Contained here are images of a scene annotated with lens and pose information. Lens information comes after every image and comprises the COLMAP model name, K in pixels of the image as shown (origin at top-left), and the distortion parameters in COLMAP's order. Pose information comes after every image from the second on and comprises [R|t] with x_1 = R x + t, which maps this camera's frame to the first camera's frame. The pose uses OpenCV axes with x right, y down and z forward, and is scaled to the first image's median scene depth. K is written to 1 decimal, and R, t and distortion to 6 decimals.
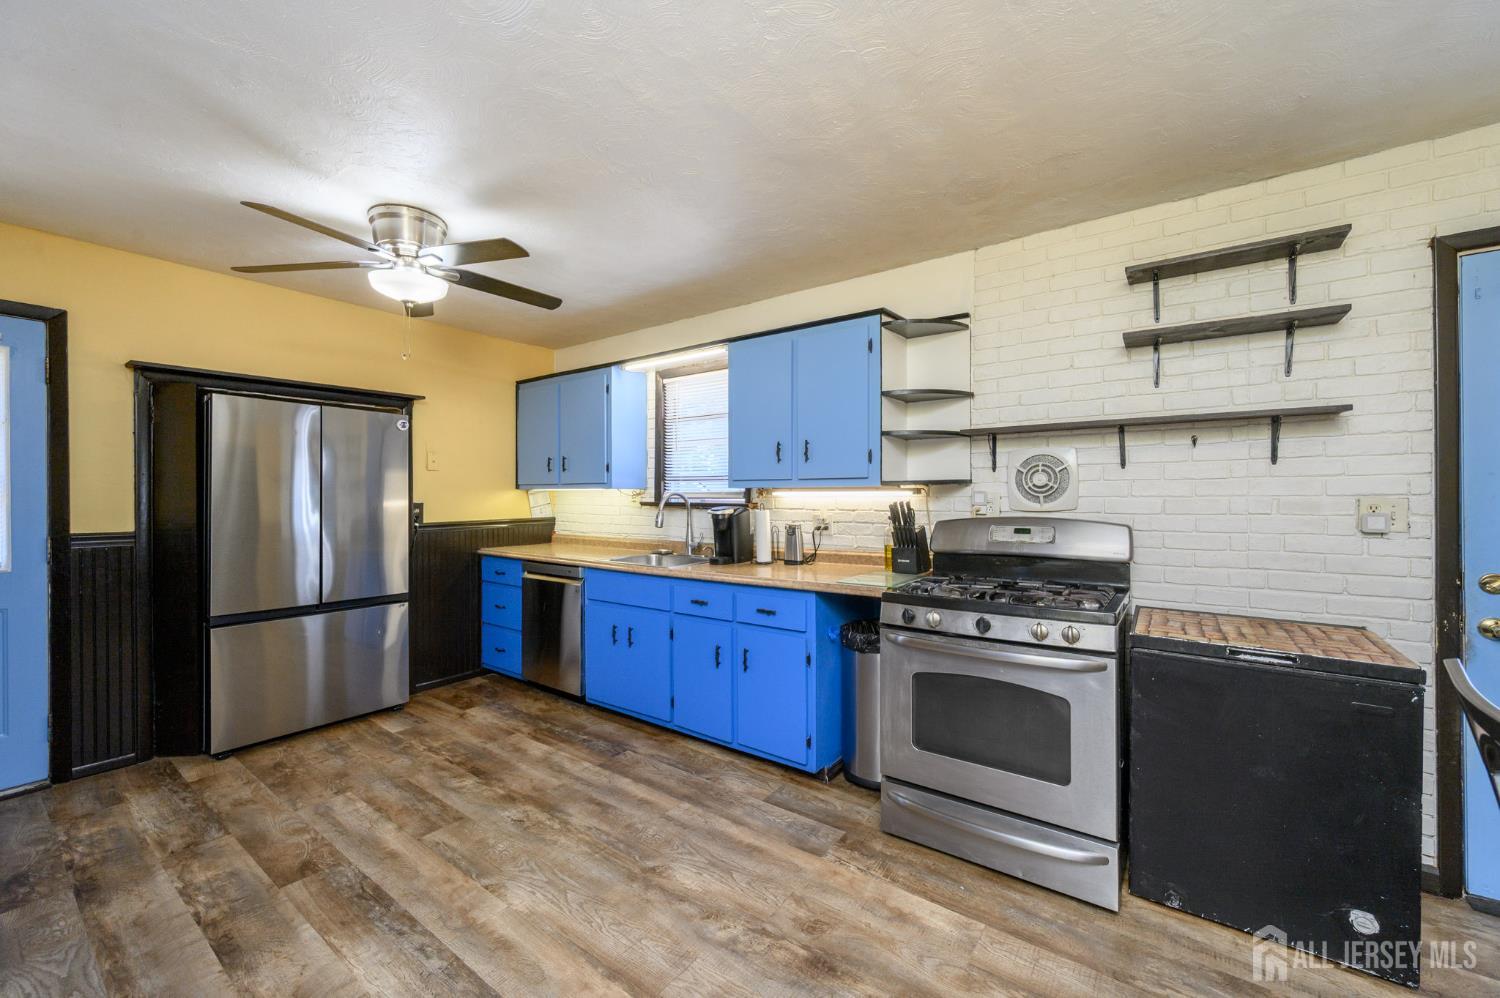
lens RADIAL K [[590.0, 0, 746.7], [0, 590.0, 500.0], [0, 0, 1]] dist [-0.002731, 0.000082]
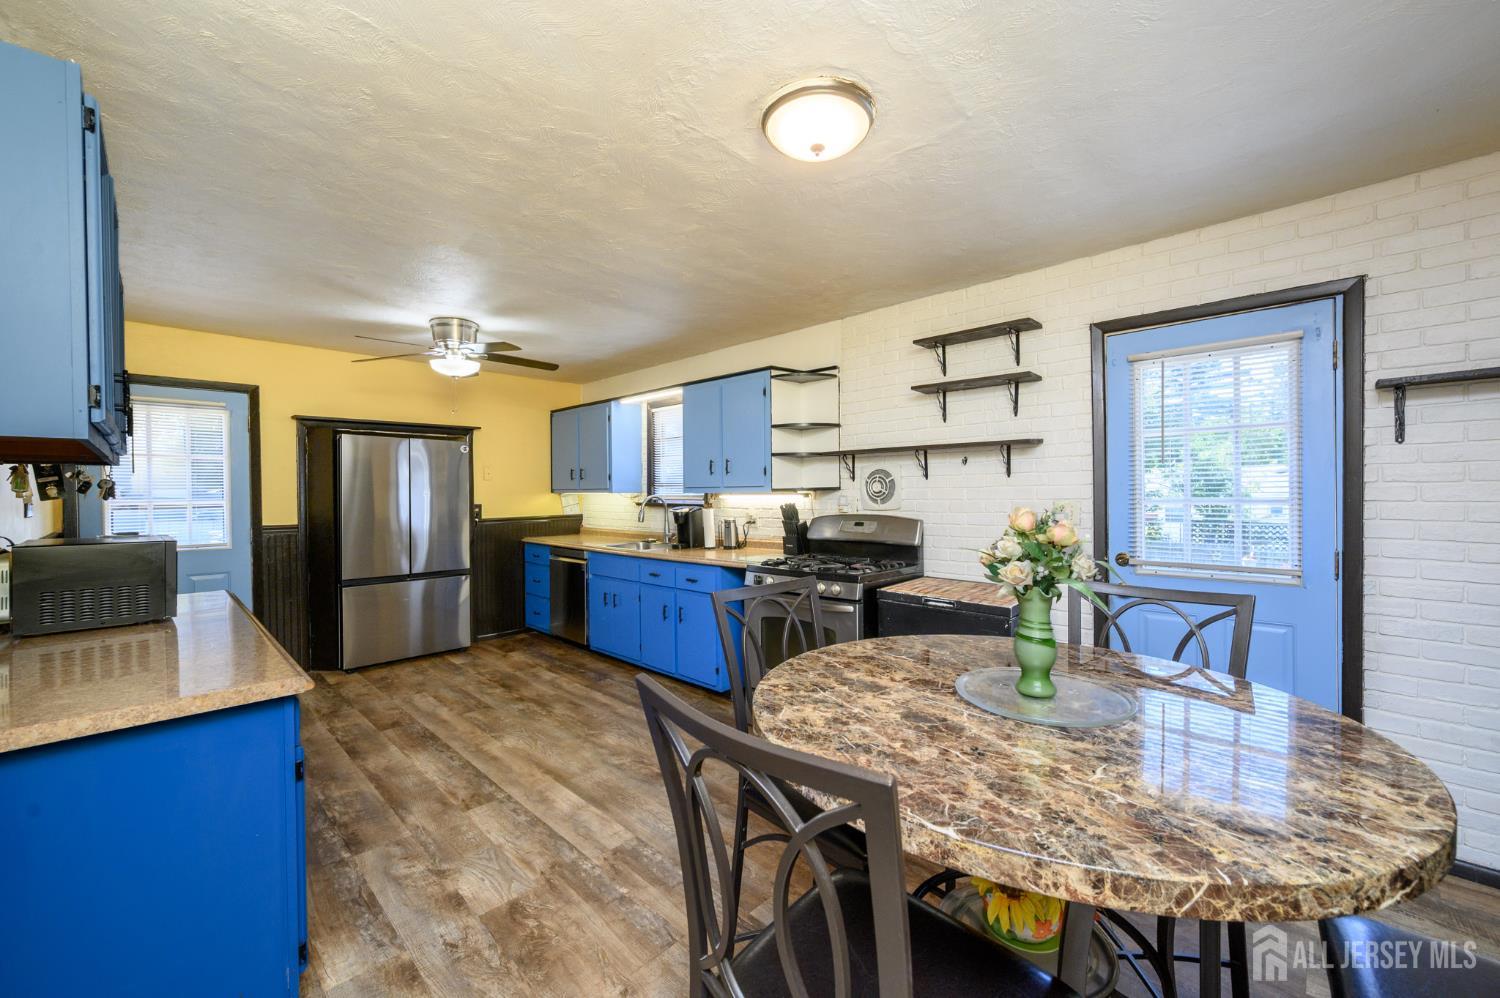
lens RADIAL K [[592.5, 0, 749.3], [0, 592.5, 498.1], [0, 0, 1]] dist [0.000685, 0.000094]
pose [[0.990825, -0.005172, -0.135054, 0.377049], [0.005770, 0.999975, 0.004043, -0.016021], [0.135029, -0.004785, 0.990830, -0.417880]]
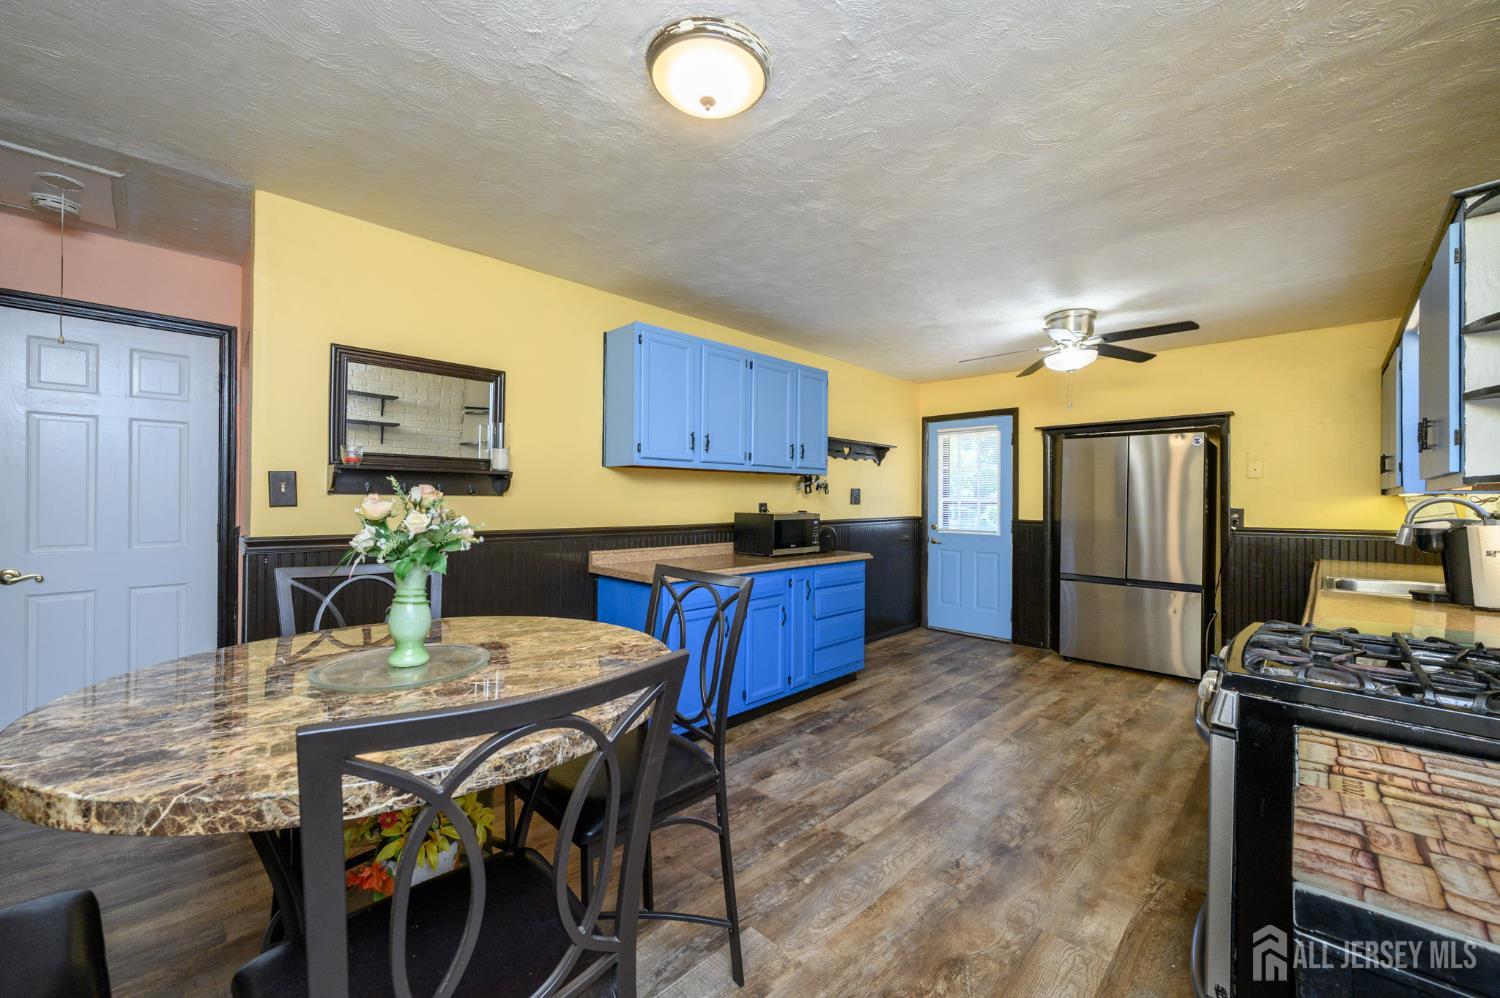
lens RADIAL K [[592.5, 0, 749.3], [0, 592.5, 498.1], [0, 0, 1]] dist [0.000685, 0.000094]
pose [[-0.133843, -0.002142, -0.991000, 0.948989], [-0.016495, 0.999864, 0.000066, 0.000861], [0.990865, 0.016355, -0.133860, 0.370824]]
